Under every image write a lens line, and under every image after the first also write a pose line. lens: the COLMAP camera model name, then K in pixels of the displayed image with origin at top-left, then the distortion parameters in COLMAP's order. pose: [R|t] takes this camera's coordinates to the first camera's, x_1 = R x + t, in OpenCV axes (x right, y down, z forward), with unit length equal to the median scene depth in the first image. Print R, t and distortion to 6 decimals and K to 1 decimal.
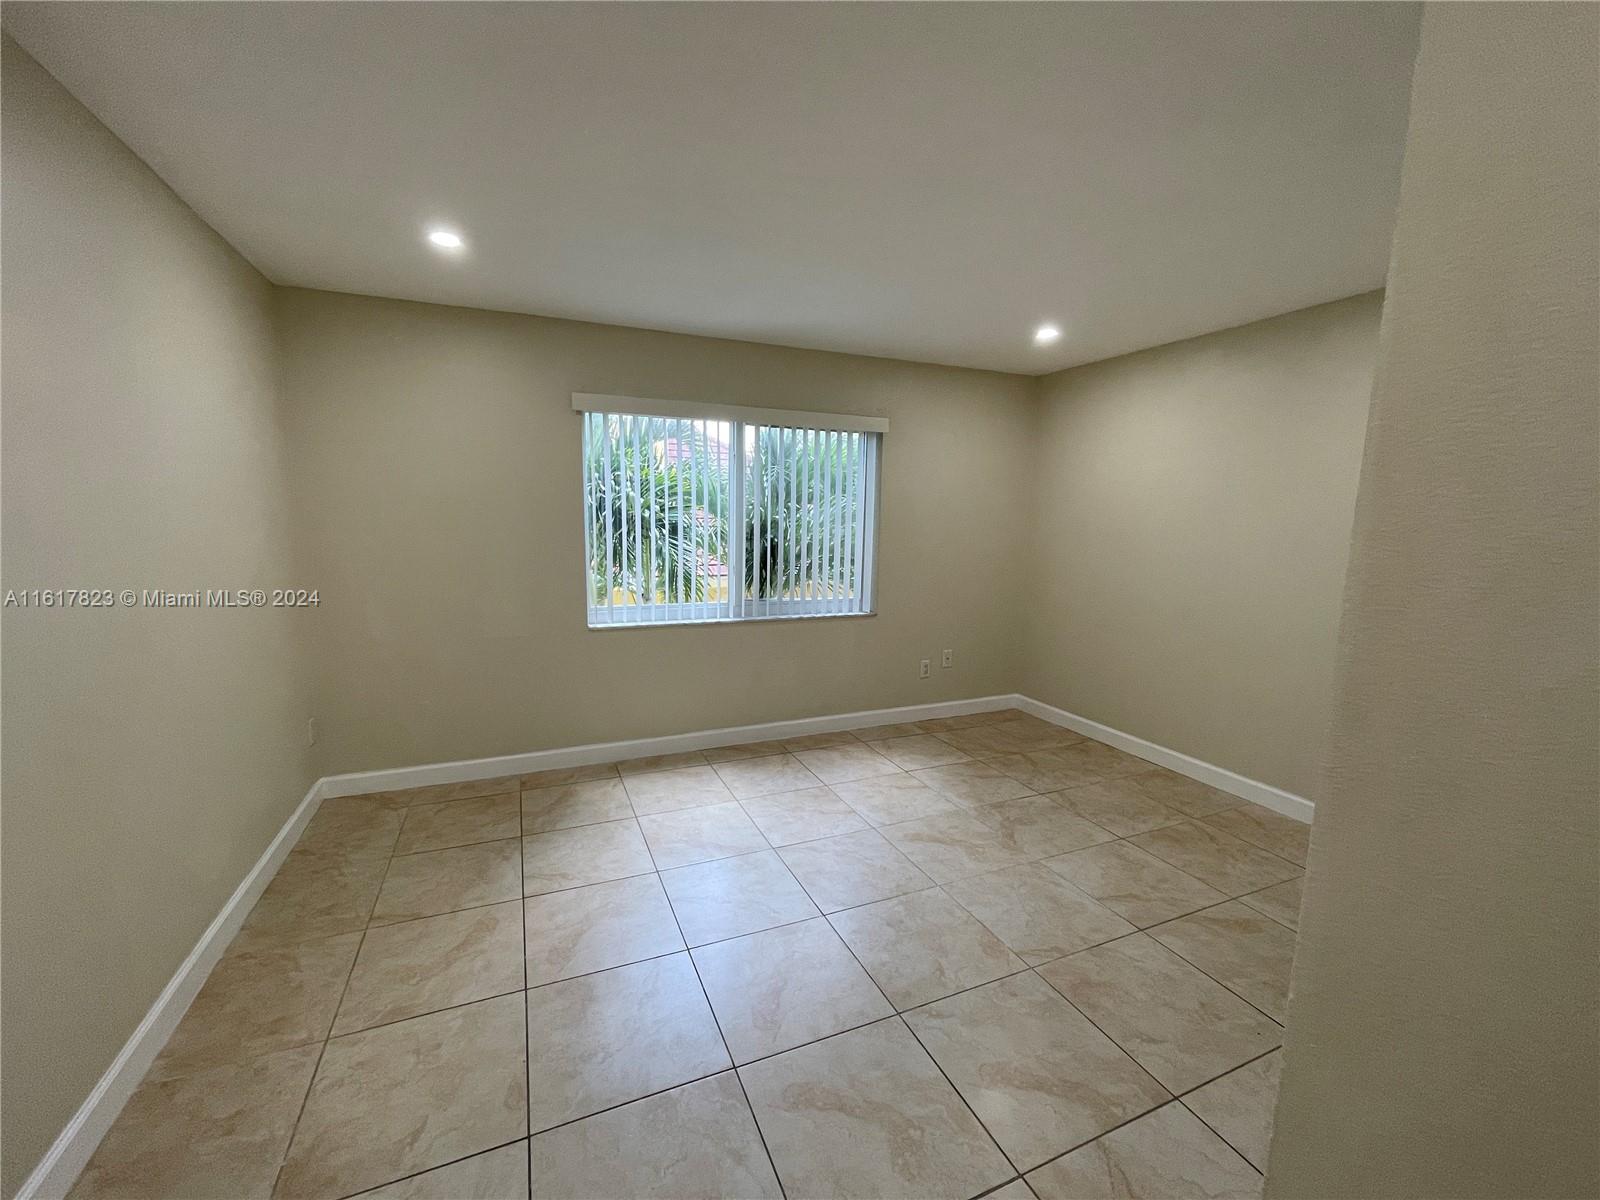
lens RADIAL K [[647.1, 0, 794.3], [0, 647.1, 610.4], [0, 0, 1]] dist [-0.001788, 0.000563]
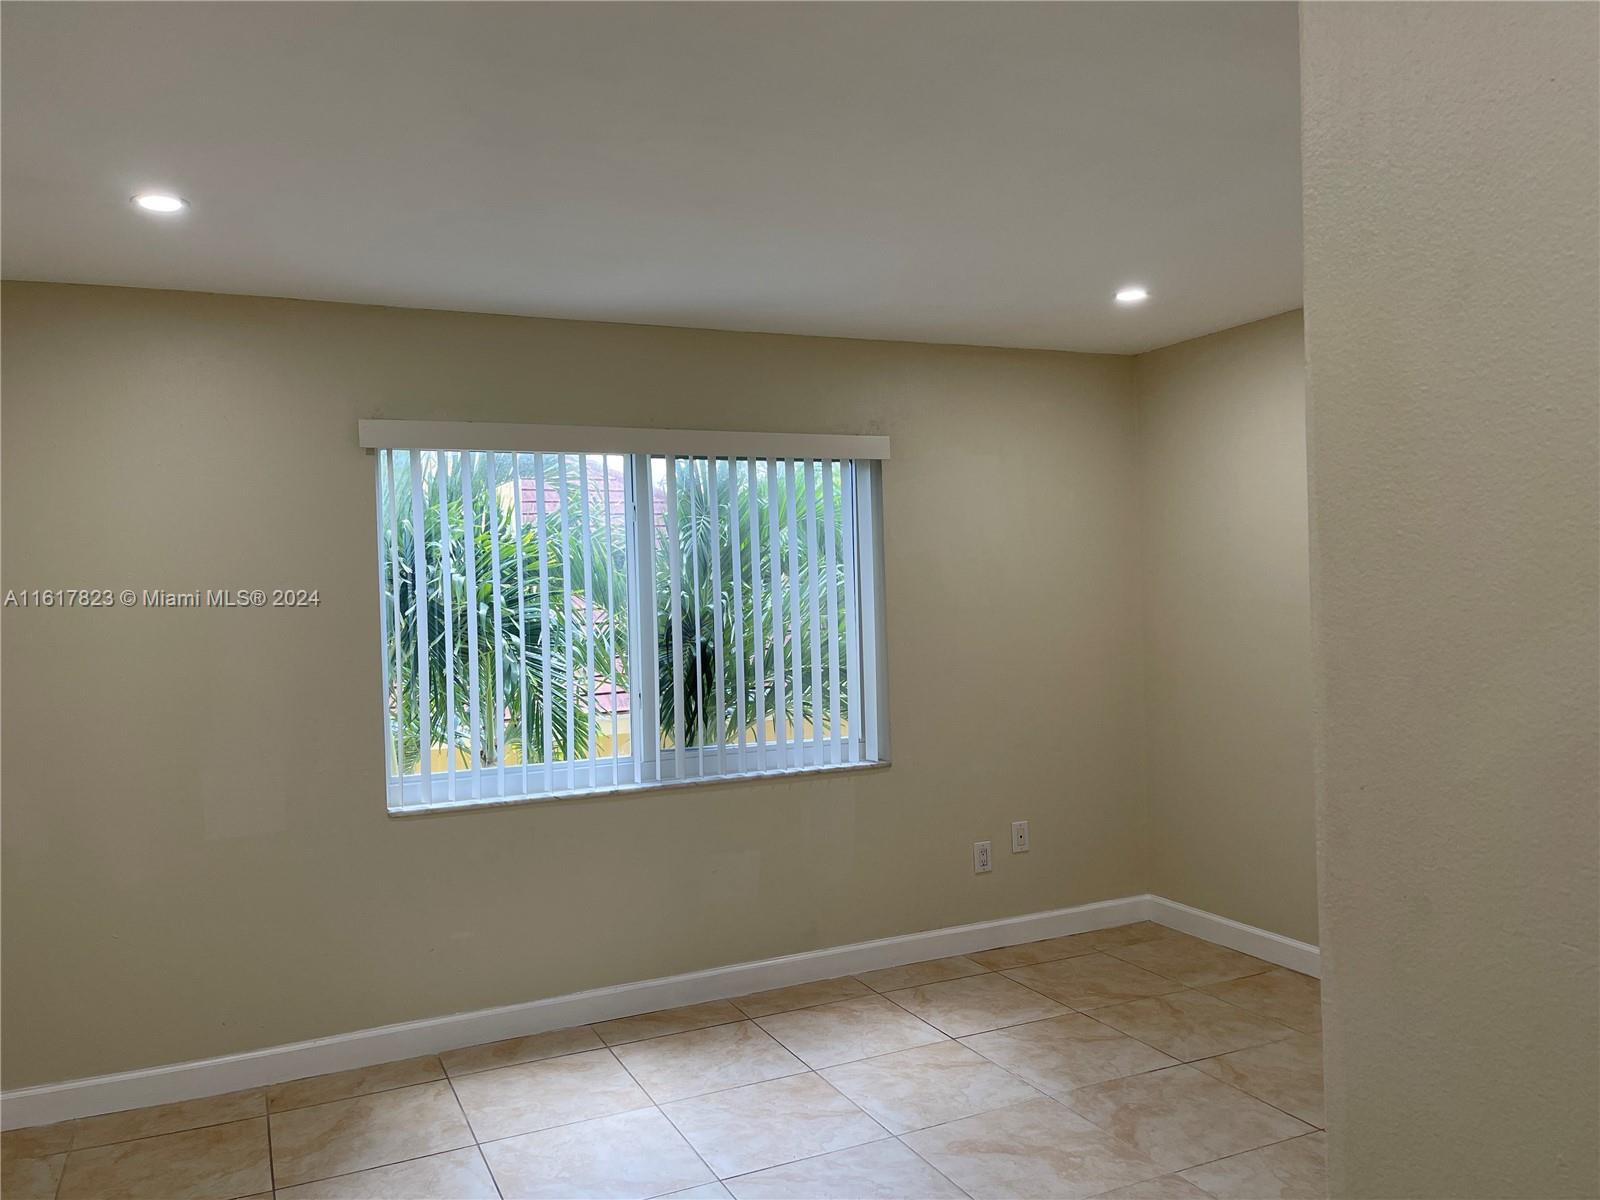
lens RADIAL K [[1219.1, 0, 807.1], [0, 1219.1, 610.1], [0, 0, 1]] dist [0.033897, -0.018351]
pose [[0.998149, -0.046747, 0.038908, 0.020304], [0.051394, 0.990367, -0.128575, 0.007107], [-0.032523, 0.130337, 0.990936, -0.117752]]
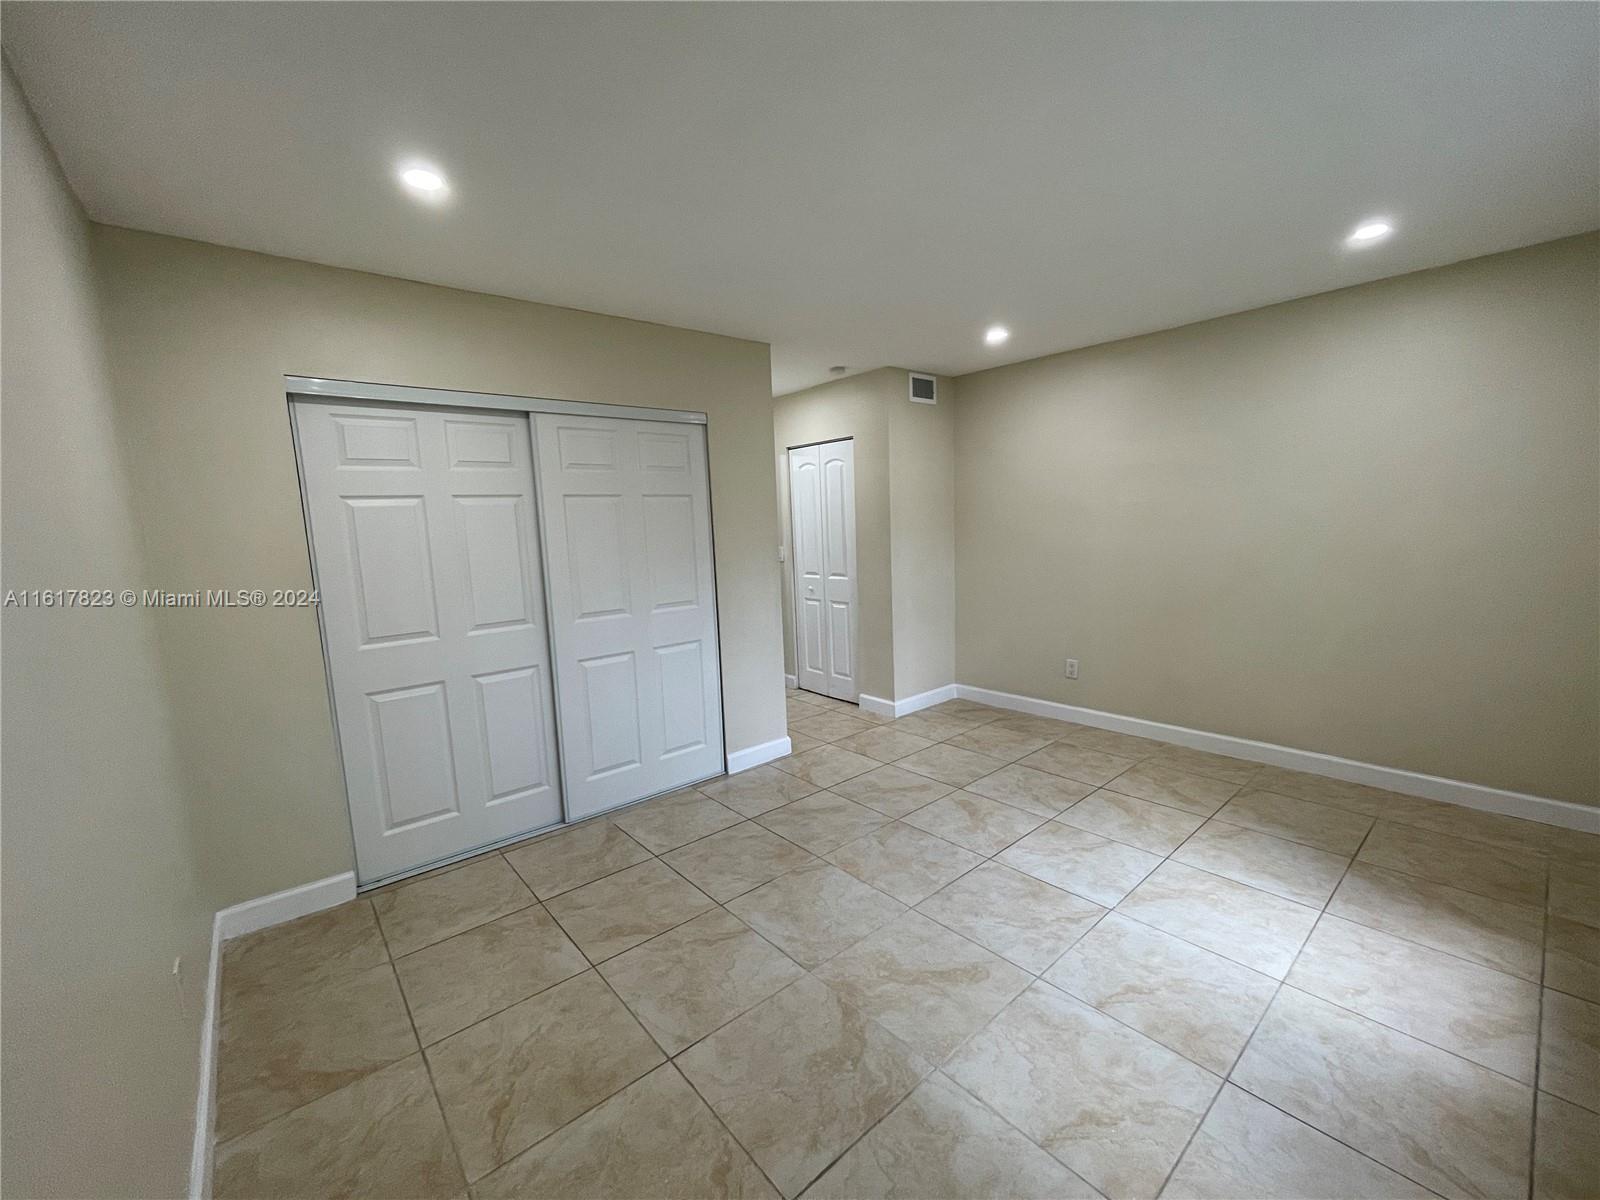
lens RADIAL K [[647.1, 0, 797.4], [0, 647.1, 600.2], [0, 0, 1]] dist [-0.001788, 0.000563]
pose [[-0.954508, 0.058257, -0.292438, 0.444135], [-0.020391, 0.965680, 0.258931, -0.171644], [0.297486, 0.253115, -0.920562, 1.202277]]
